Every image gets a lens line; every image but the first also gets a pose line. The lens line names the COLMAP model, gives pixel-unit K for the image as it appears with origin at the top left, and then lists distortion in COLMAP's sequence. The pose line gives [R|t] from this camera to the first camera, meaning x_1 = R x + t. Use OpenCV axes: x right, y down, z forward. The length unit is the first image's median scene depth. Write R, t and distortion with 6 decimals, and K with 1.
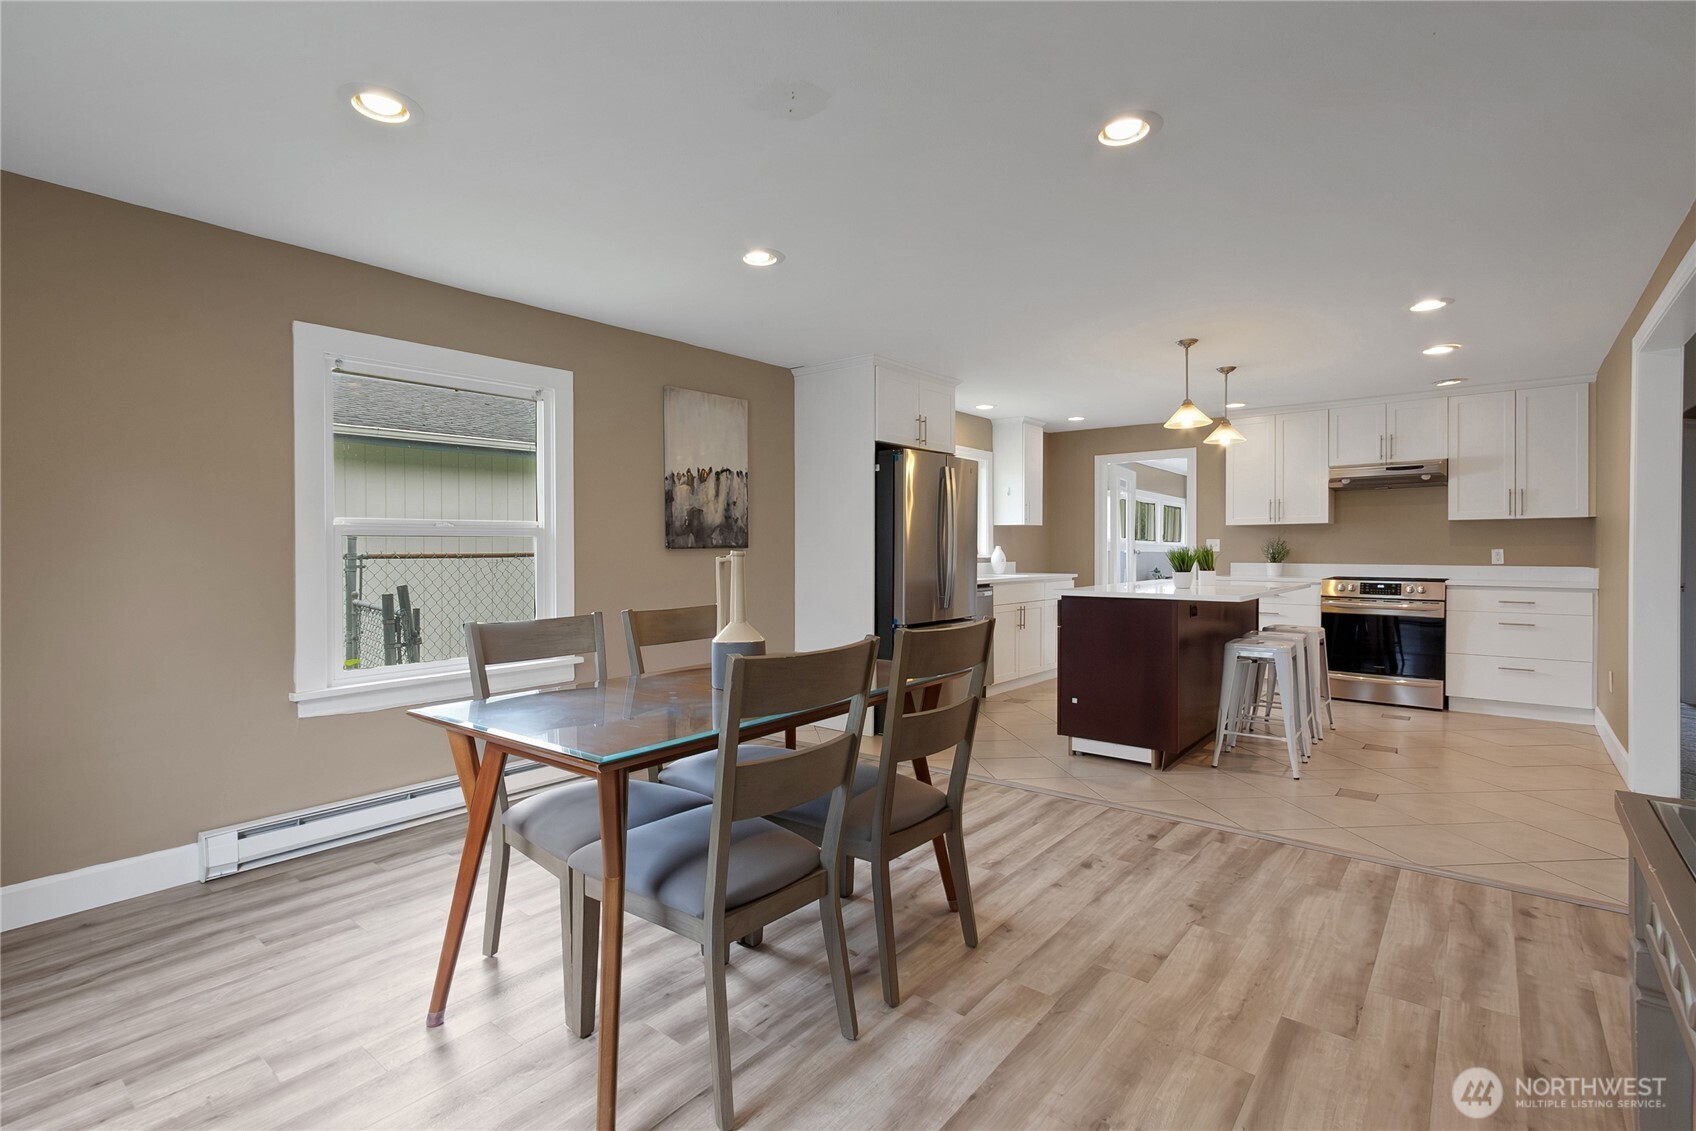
lens RADIAL K [[774.5, 0, 853.0], [0, 774.5, 557.0], [0, 0, 1]] dist [0.008622, -0.000375]
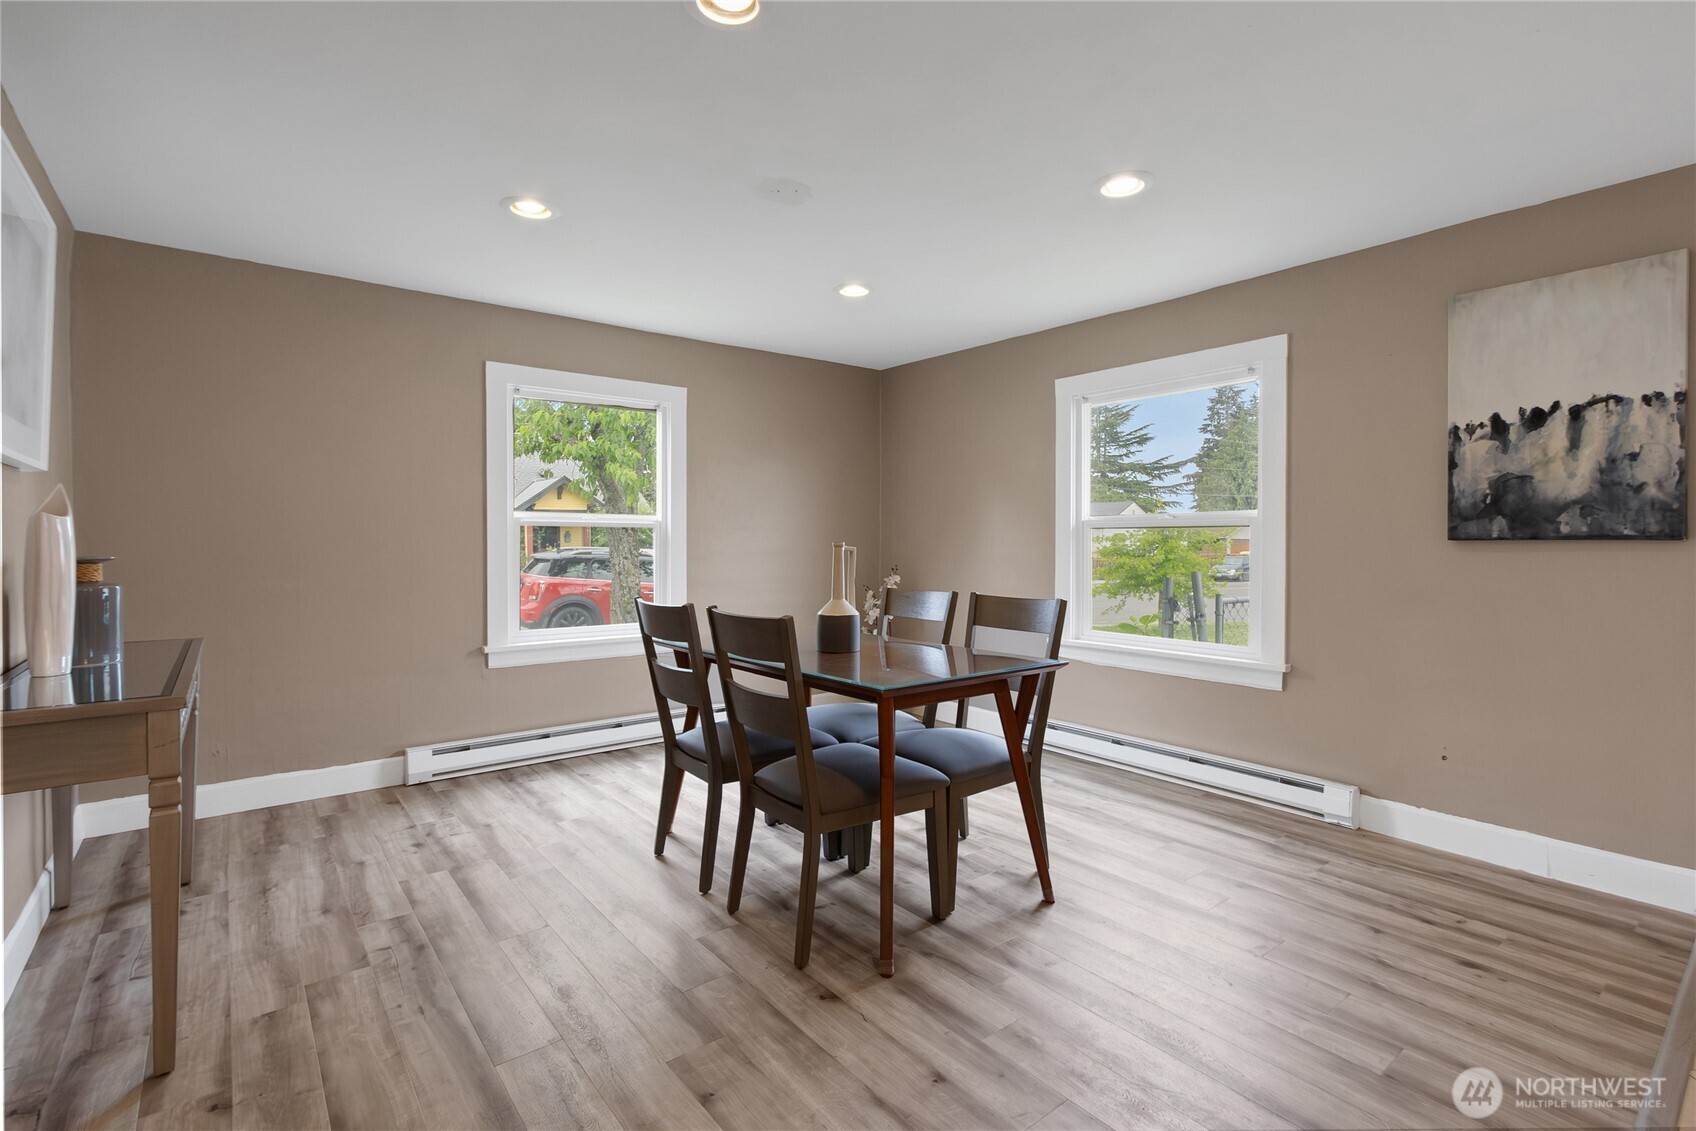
lens RADIAL K [[787.9, 0, 850.0], [0, 787.9, 543.2], [0, 0, 1]] dist [0.014590, -0.000450]
pose [[-0.212795, 0.012949, -0.977011, 0.420054], [-0.008474, 0.999850, 0.015097, -0.010770], [0.977060, 0.011492, -0.212654, 0.492588]]
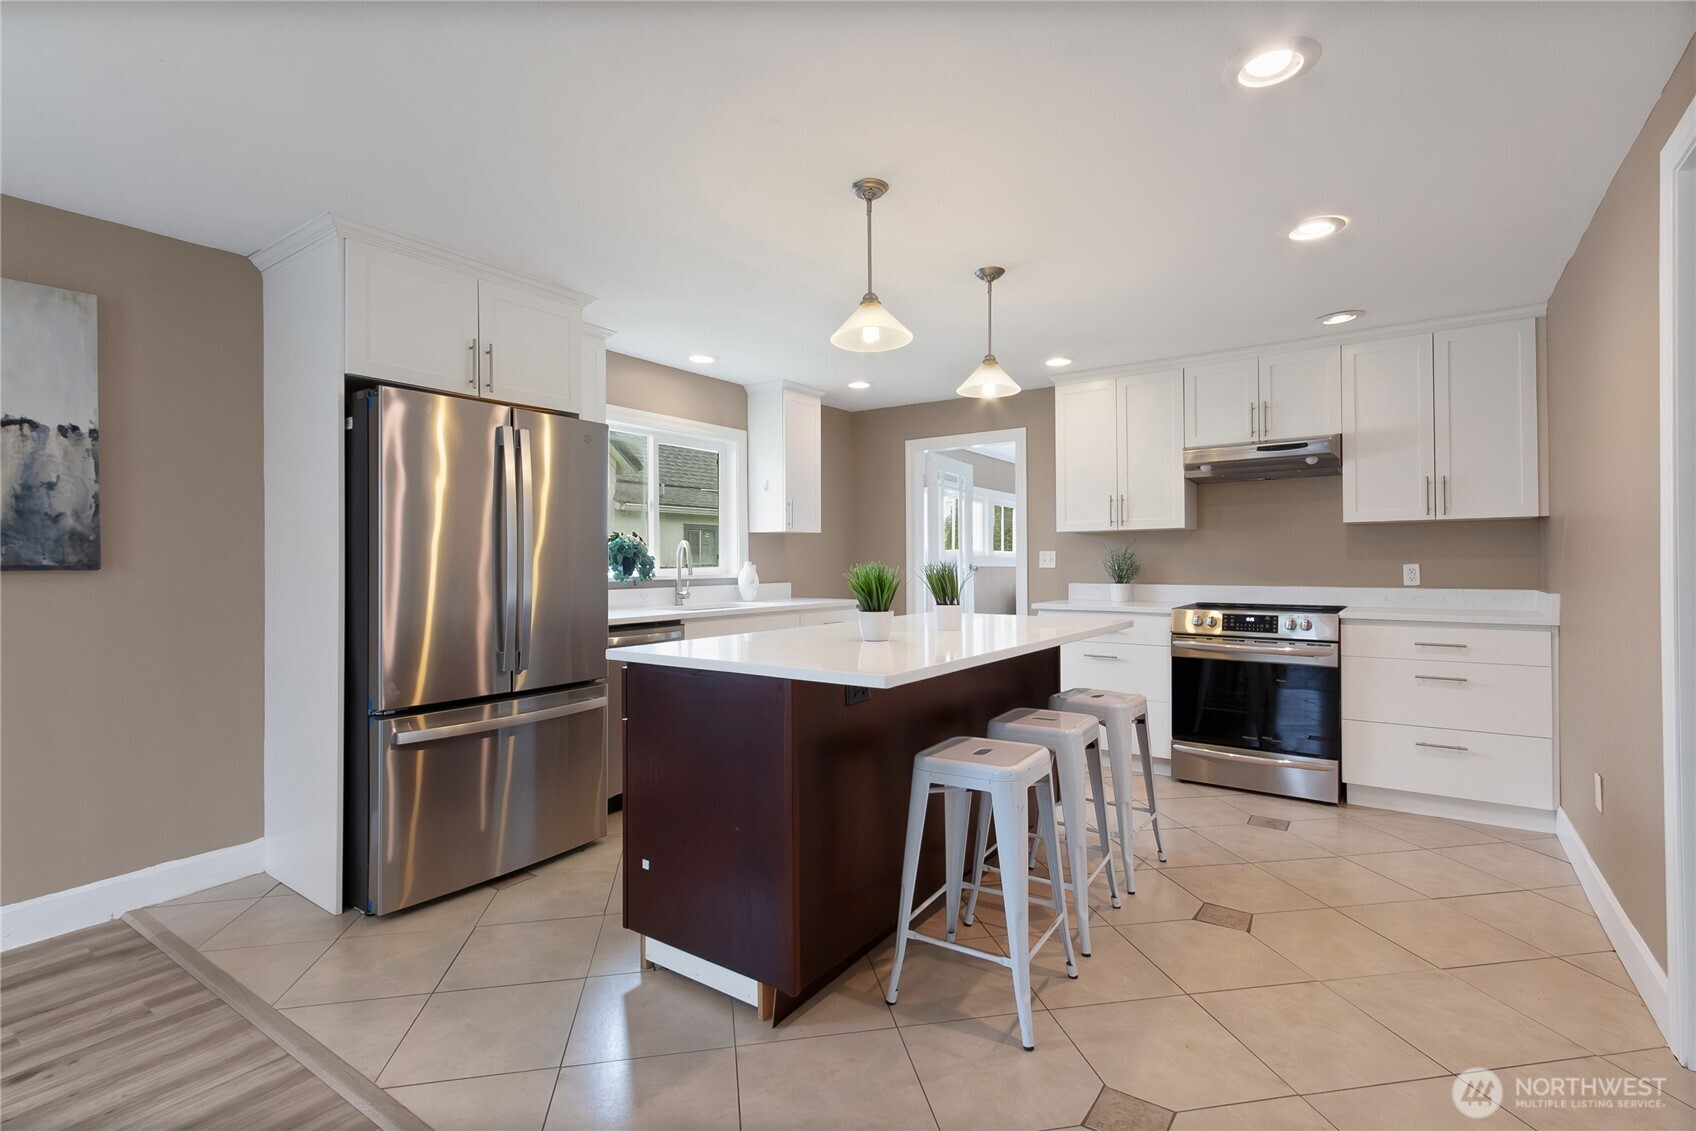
lens RADIAL K [[774.5, 0, 853.0], [0, 774.5, 557.0], [0, 0, 1]] dist [0.008622, -0.000375]
pose [[0.997440, -0.003364, 0.071427, 0.295834], [0.004544, 0.999856, -0.016362, -0.007833], [-0.071361, 0.016644, 0.997312, 0.360906]]
